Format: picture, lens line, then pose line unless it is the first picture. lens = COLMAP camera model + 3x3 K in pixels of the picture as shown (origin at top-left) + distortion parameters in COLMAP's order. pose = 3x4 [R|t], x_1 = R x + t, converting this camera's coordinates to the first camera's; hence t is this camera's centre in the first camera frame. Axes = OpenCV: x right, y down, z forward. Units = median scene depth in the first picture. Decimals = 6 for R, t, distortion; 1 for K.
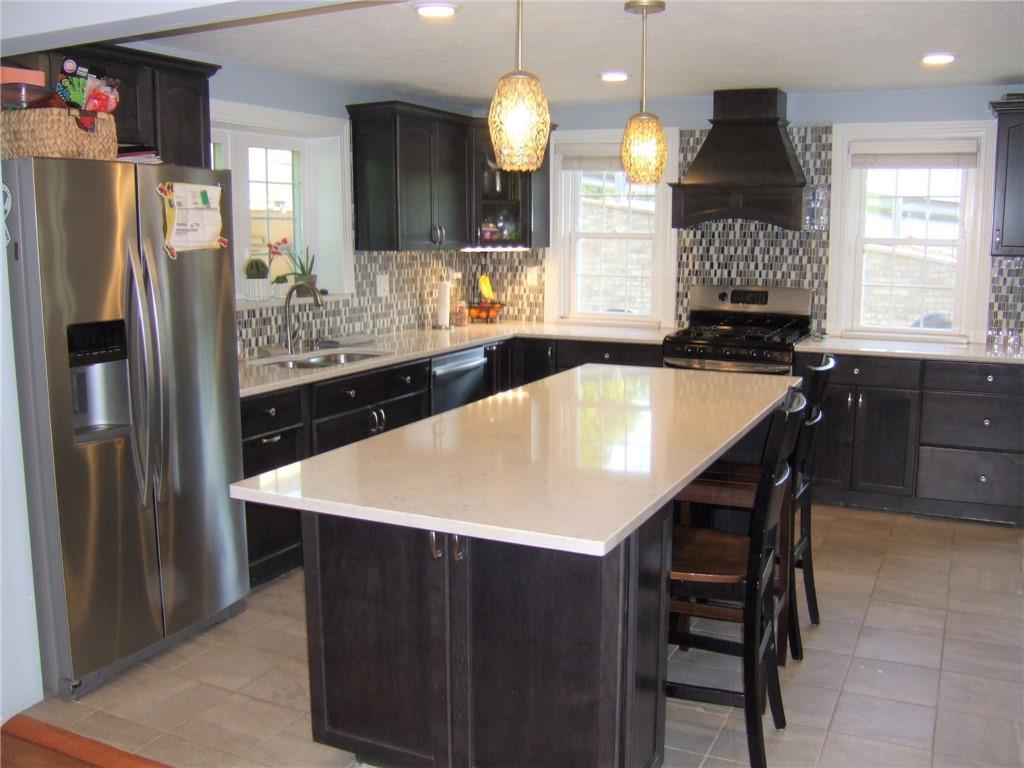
lens RADIAL K [[976.6, 0, 518.5], [0, 976.6, 381.0], [0, 0, 1]] dist [-0.090897, 0.010290]
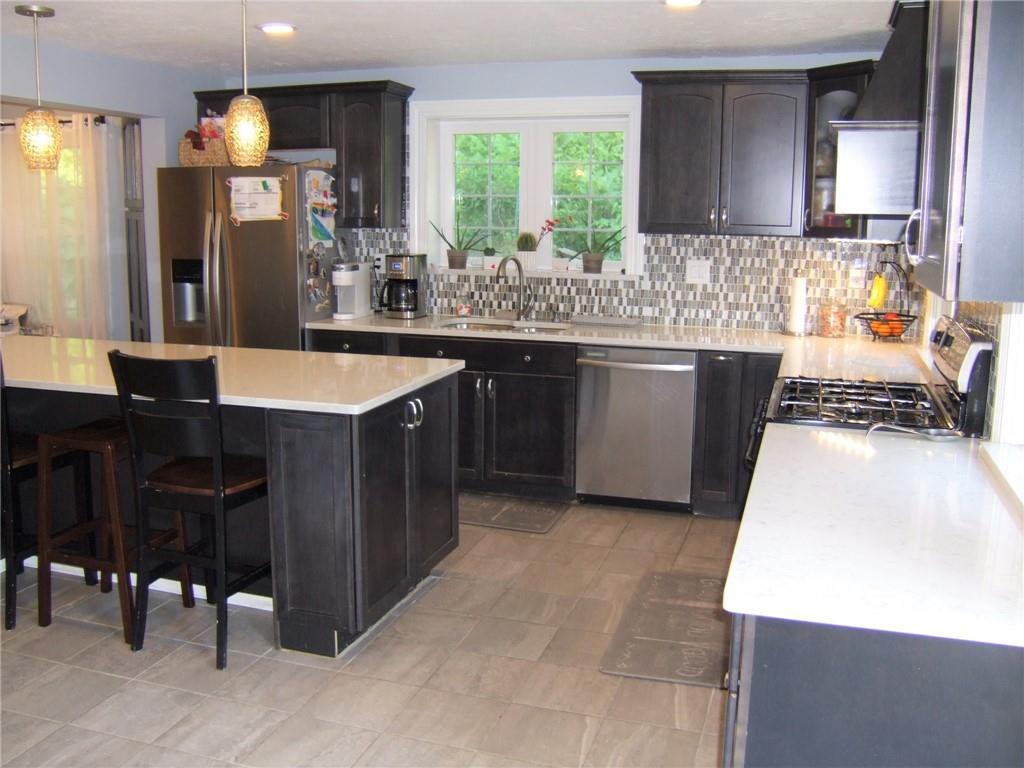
lens RADIAL K [[976.6, 0, 518.5], [0, 976.6, 381.0], [0, 0, 1]] dist [-0.090897, 0.010290]
pose [[0.147973, 0.173317, -0.973686, 1.111530], [-0.160955, 0.975619, 0.149201, -0.163432], [0.975806, 0.134642, 0.172262, 1.064182]]
